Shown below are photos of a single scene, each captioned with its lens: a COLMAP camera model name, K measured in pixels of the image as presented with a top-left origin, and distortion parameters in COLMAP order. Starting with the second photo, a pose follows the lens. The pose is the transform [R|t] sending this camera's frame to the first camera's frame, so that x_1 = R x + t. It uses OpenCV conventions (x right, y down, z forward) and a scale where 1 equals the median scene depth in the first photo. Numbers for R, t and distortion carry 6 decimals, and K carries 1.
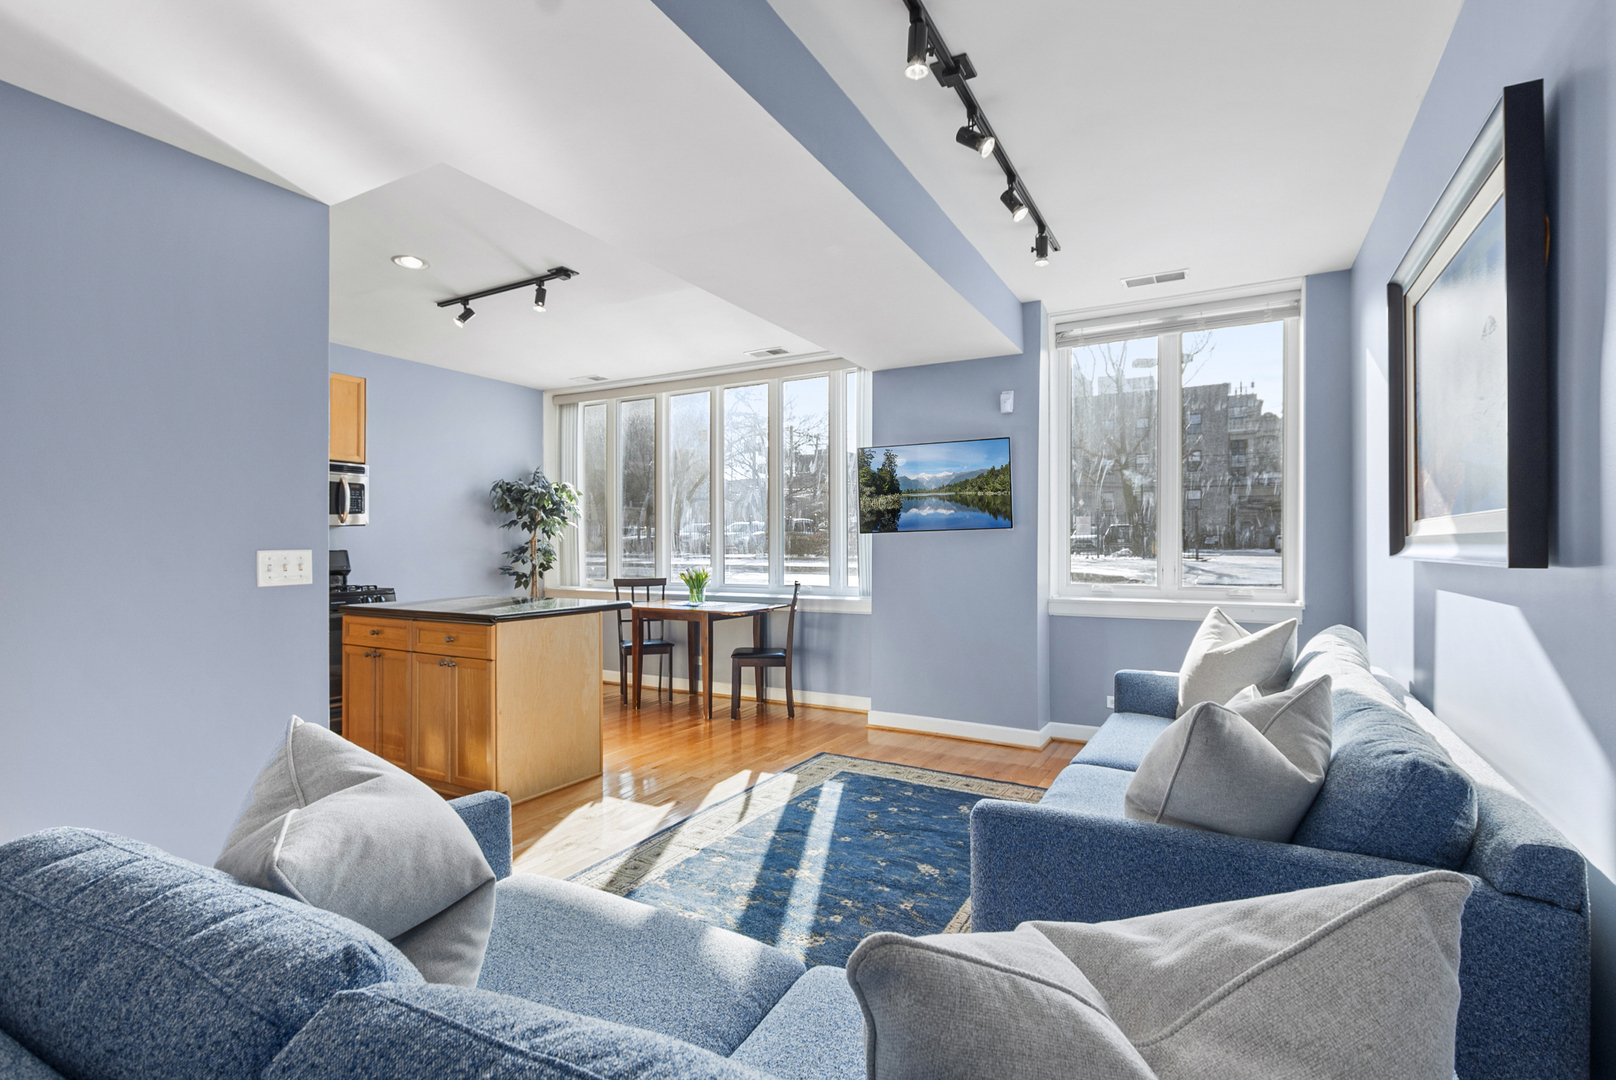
lens RADIAL K [[750.7, 0, 808.0], [0, 750.7, 540.0], [0, 0, 1]] dist [0.000849, 0.000052]
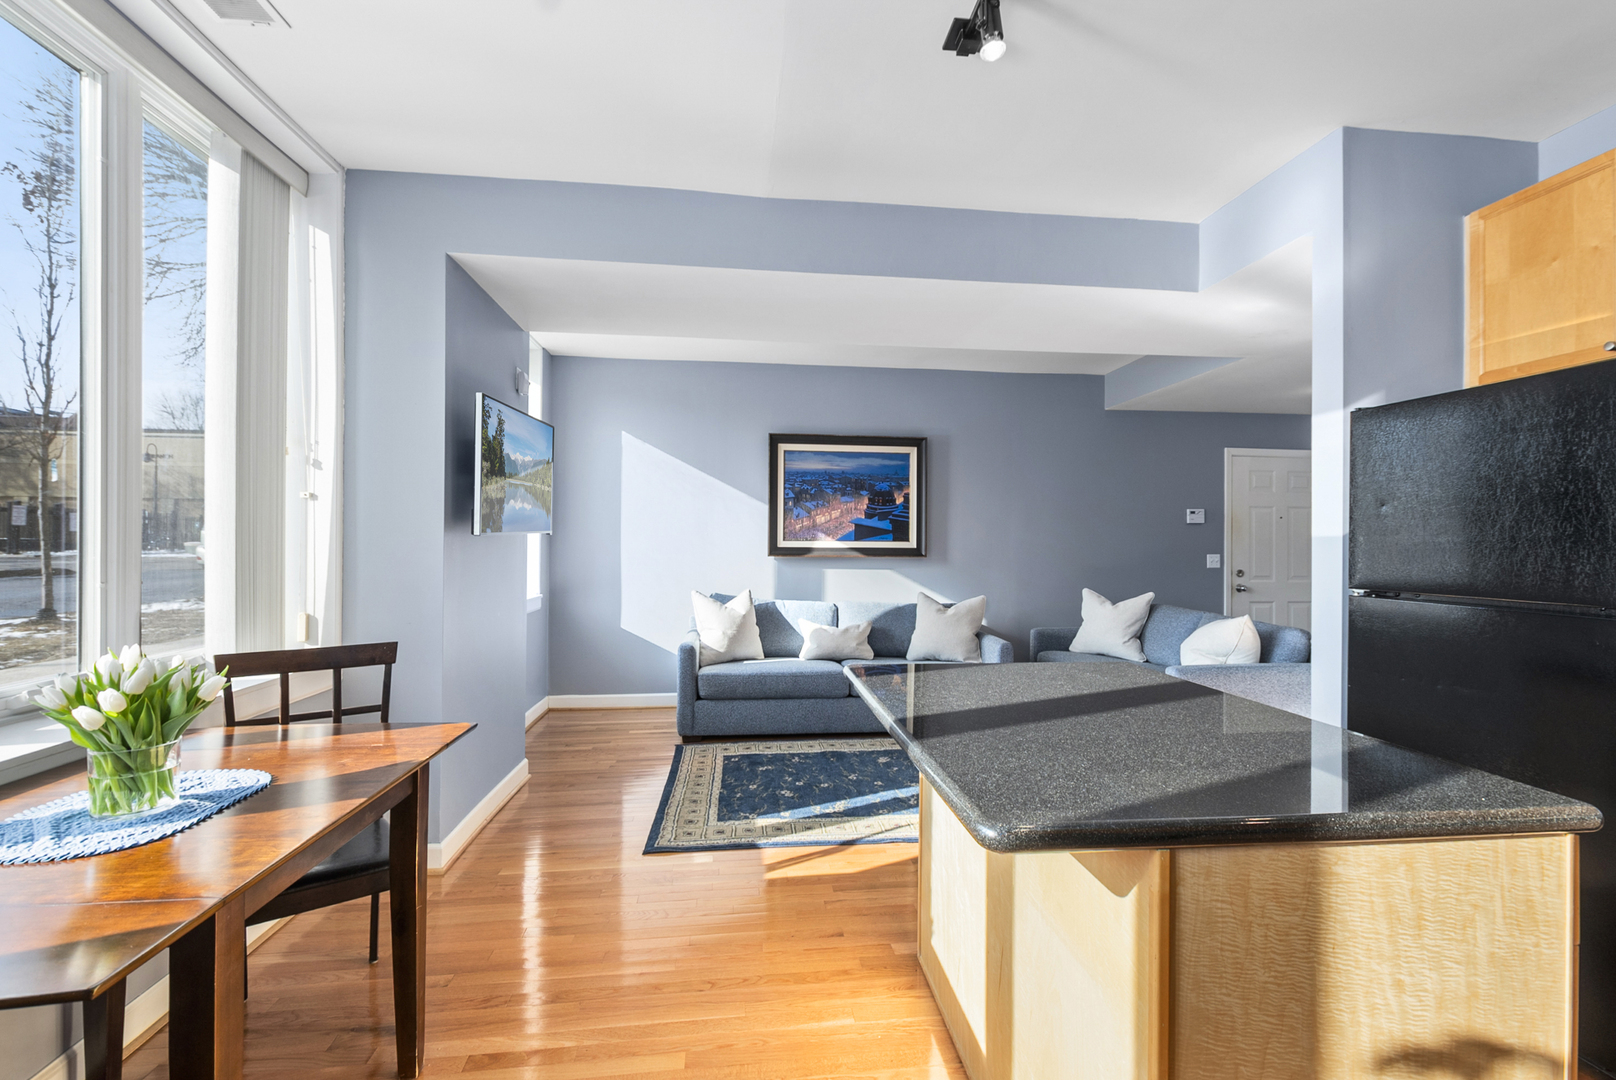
lens RADIAL K [[730.6, 0, 812.8], [0, 730.6, 549.7], [0, 0, 1]] dist [0.002644, 0.000069]
pose [[-0.589402, -0.008758, 0.807792, -0.405944], [-0.014761, 0.999891, 0.000070, -0.002402], [-0.807705, -0.011883, -0.589467, 0.827150]]
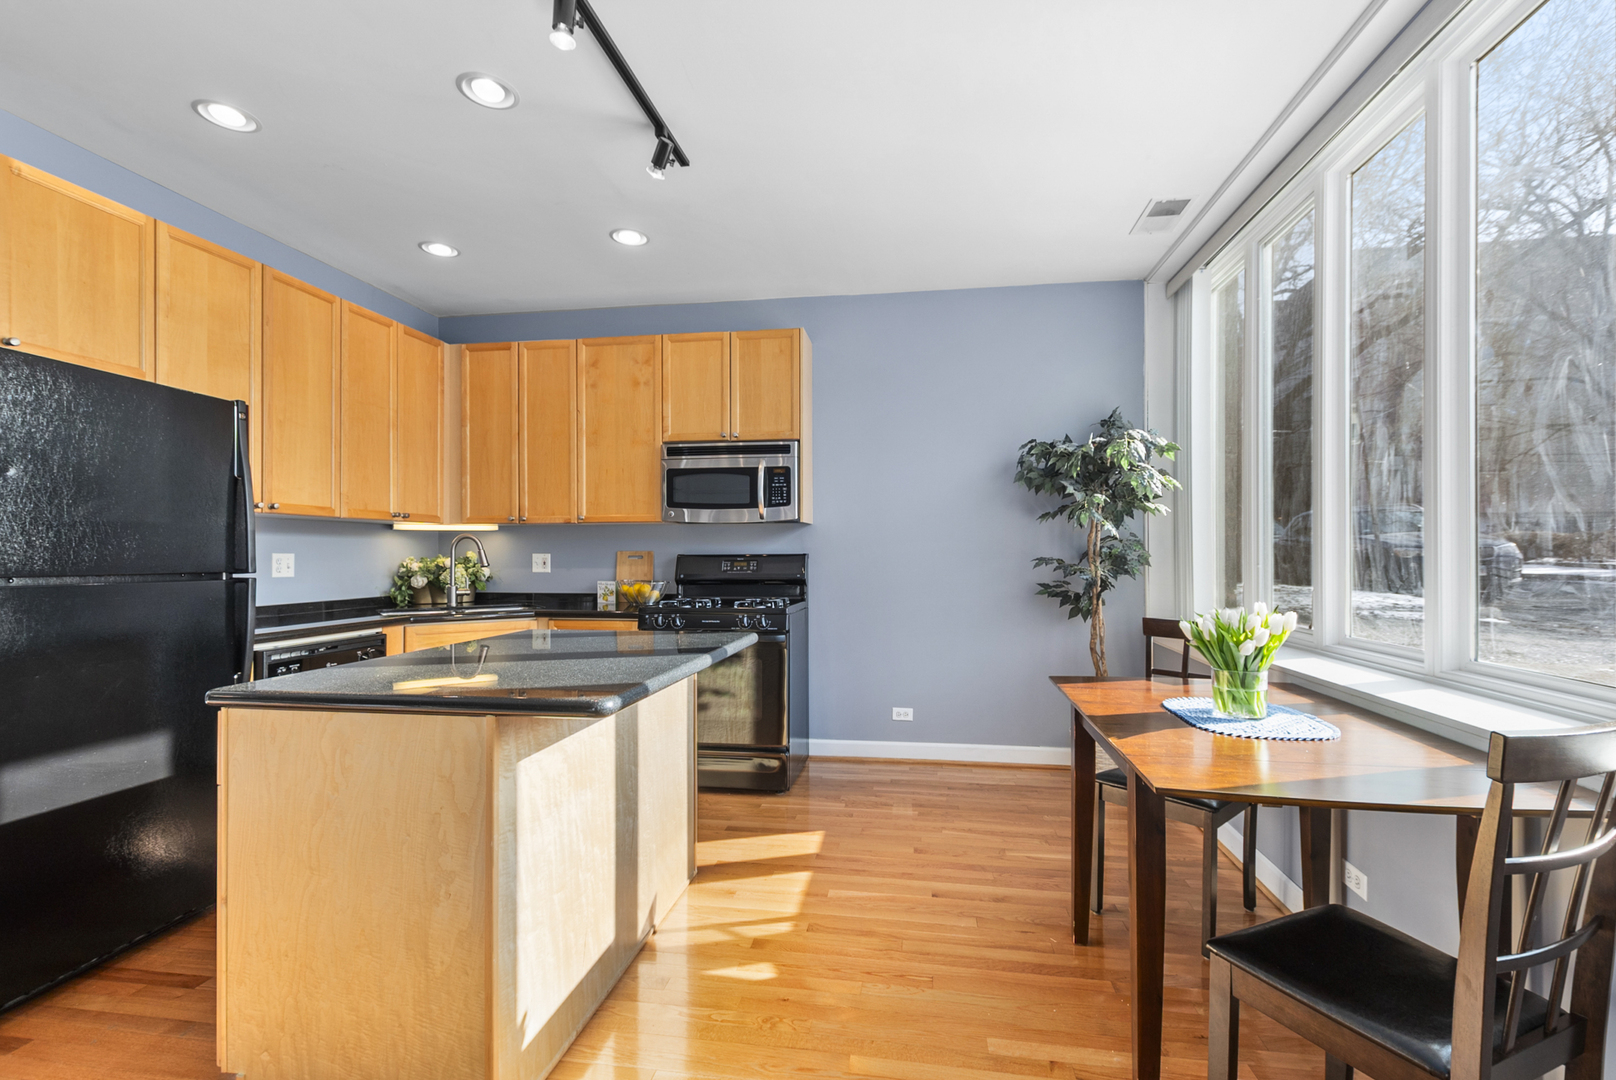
lens RADIAL K [[697.2, 0, 812.9], [0, 697.2, 548.7], [0, 0, 1]] dist [-0.013990, 0.000050]
pose [[0.362269, -0.002188, -0.932071, 0.059320], [0.008775, 0.999961, 0.001063, 0.006186], [0.932032, -0.008564, 0.362274, 0.605902]]
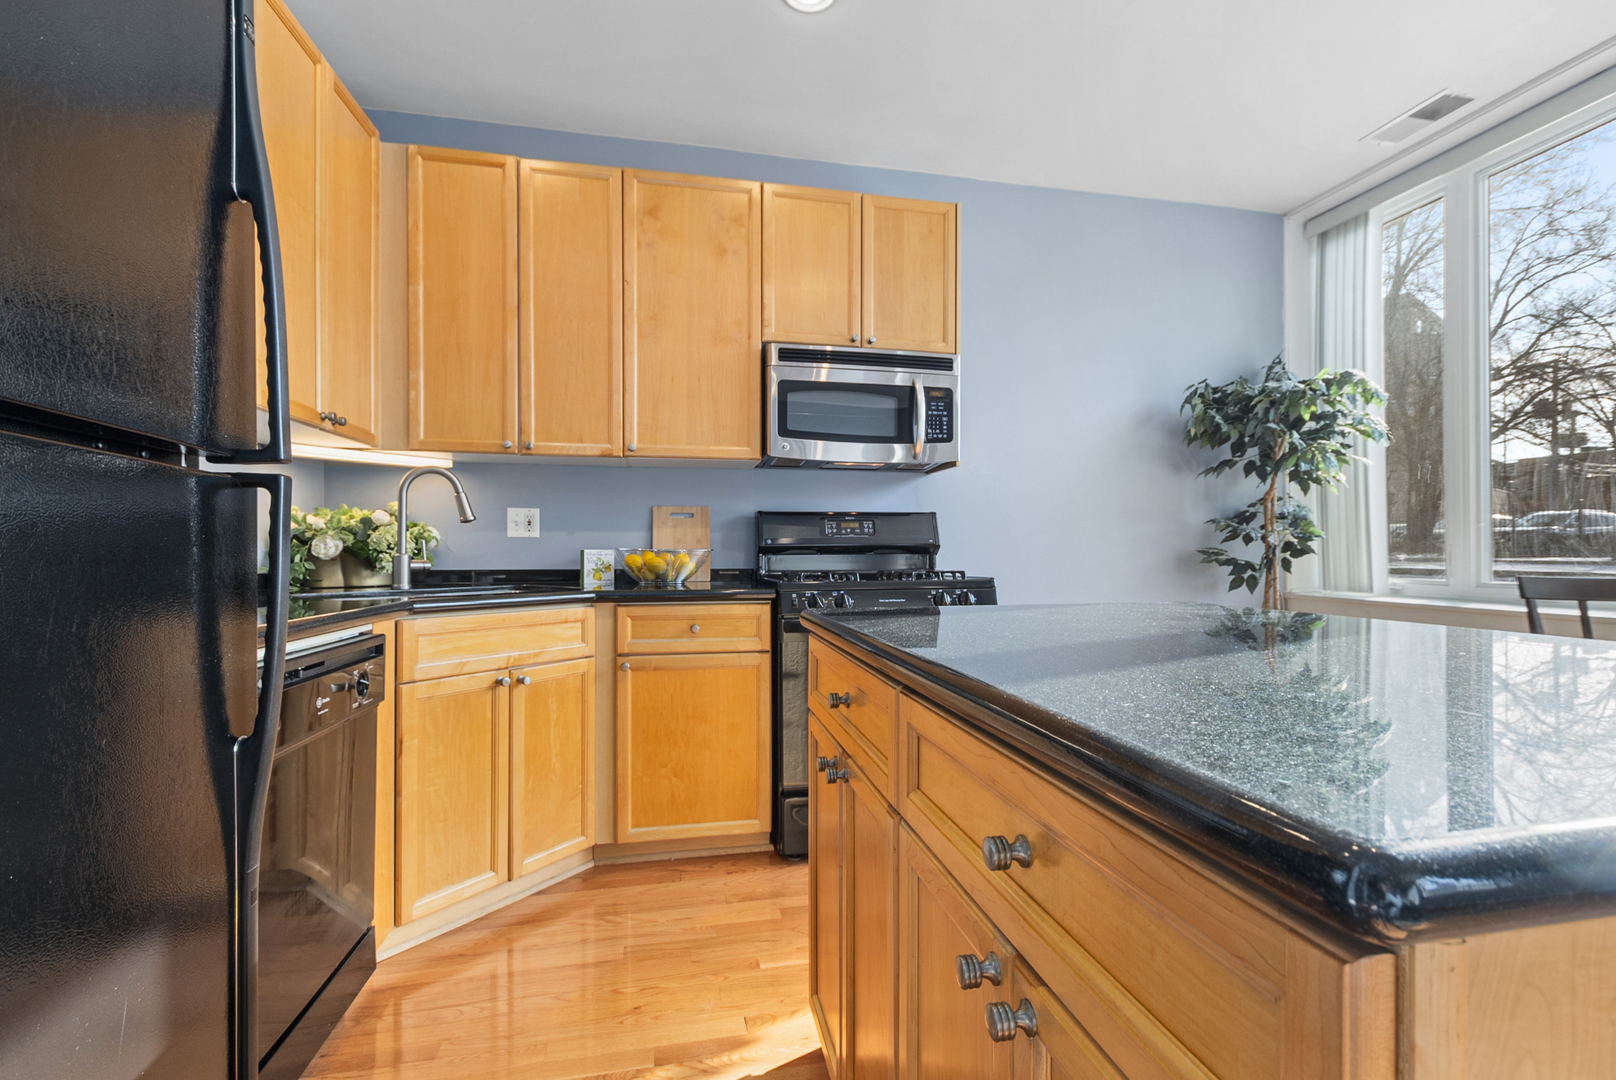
lens RADIAL K [[730.6, 0, 812.8], [0, 730.6, 549.7], [0, 0, 1]] dist [0.002644, 0.000069]
pose [[0.658679, 0.001674, -0.752422, -0.198825], [0.003149, 0.999983, 0.004981, 0.032673], [0.752418, -0.005651, 0.658662, 0.447408]]
